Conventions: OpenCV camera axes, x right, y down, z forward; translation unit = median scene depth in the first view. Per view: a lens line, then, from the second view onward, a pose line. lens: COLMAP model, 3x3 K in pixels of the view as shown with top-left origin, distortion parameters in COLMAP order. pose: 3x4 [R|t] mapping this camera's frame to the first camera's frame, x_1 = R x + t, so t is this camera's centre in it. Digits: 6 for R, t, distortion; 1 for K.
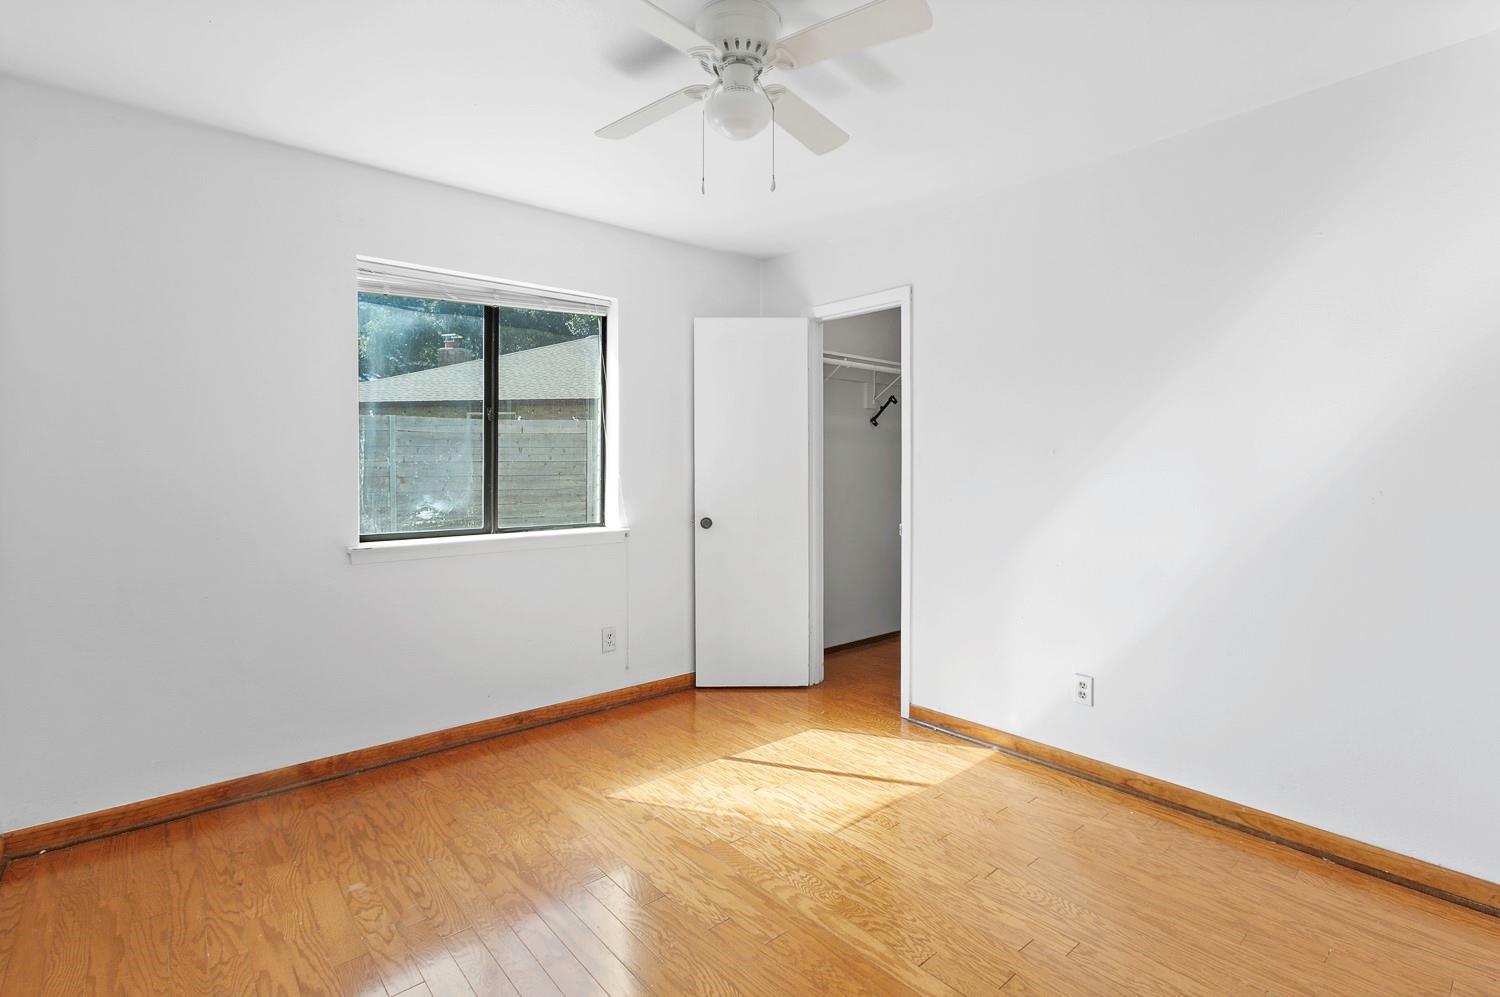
lens RADIAL K [[680.5, 0, 744.1], [0, 680.5, 493.1], [0, 0, 1]] dist [-0.003092, 0.002727]
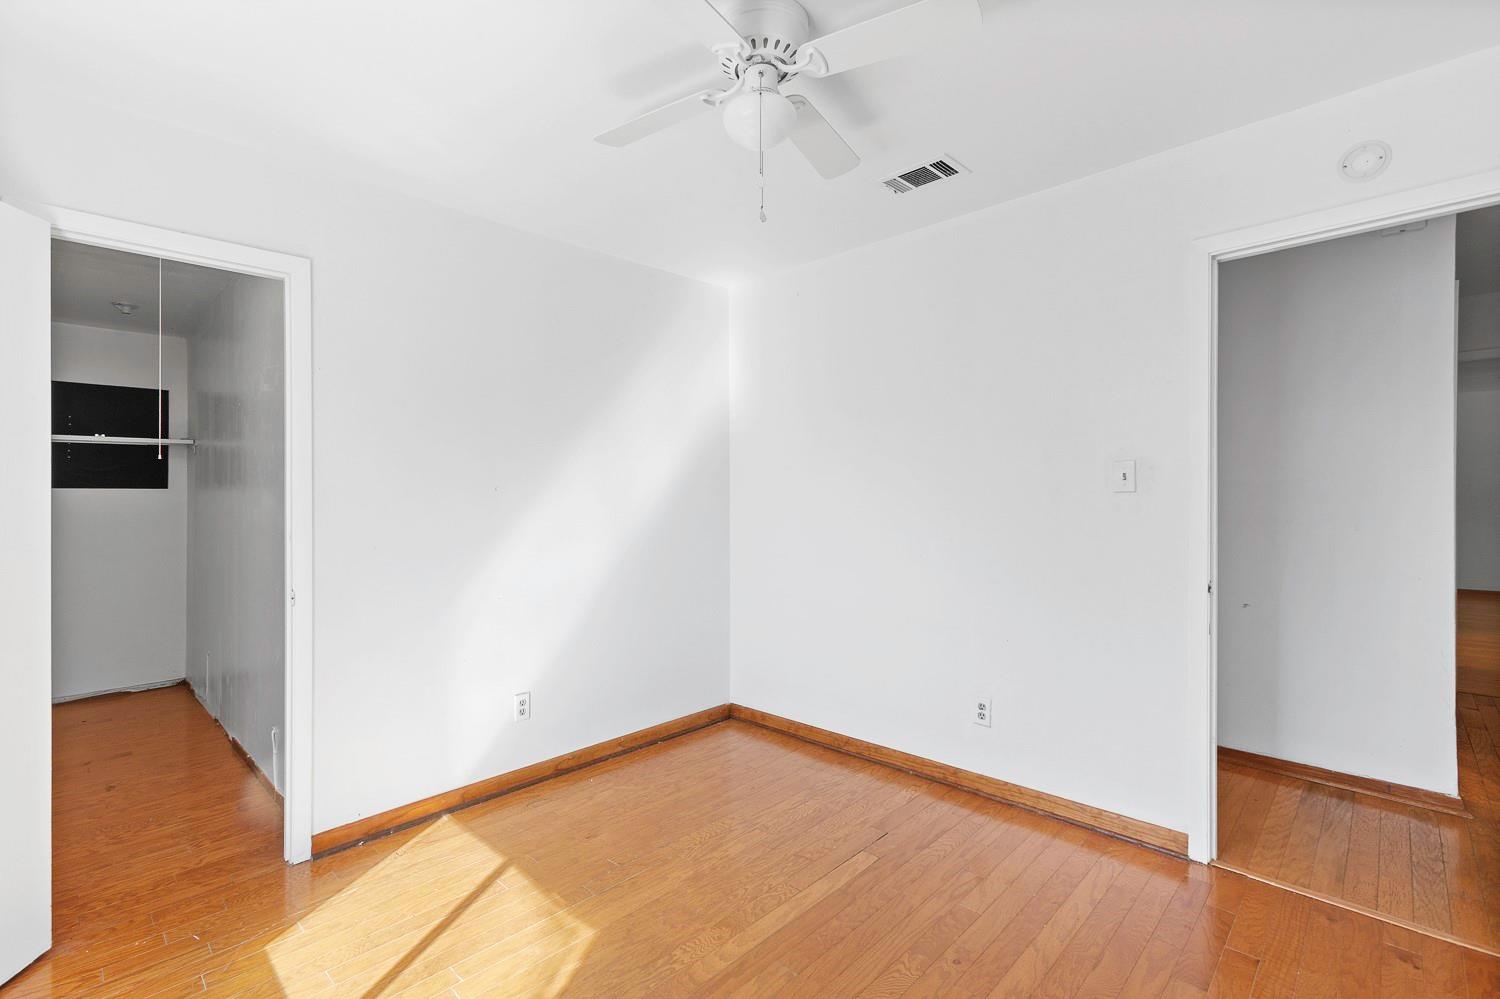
lens RADIAL K [[680.5, 0, 744.0], [0, 680.5, 498.8], [0, 0, 1]] dist [-0.003092, 0.002727]
pose [[-0.082738, -0.005103, 0.996558, -0.664549], [0.043806, 0.999002, 0.008752, -0.042175], [-0.995608, 0.044379, -0.082432, 0.770869]]
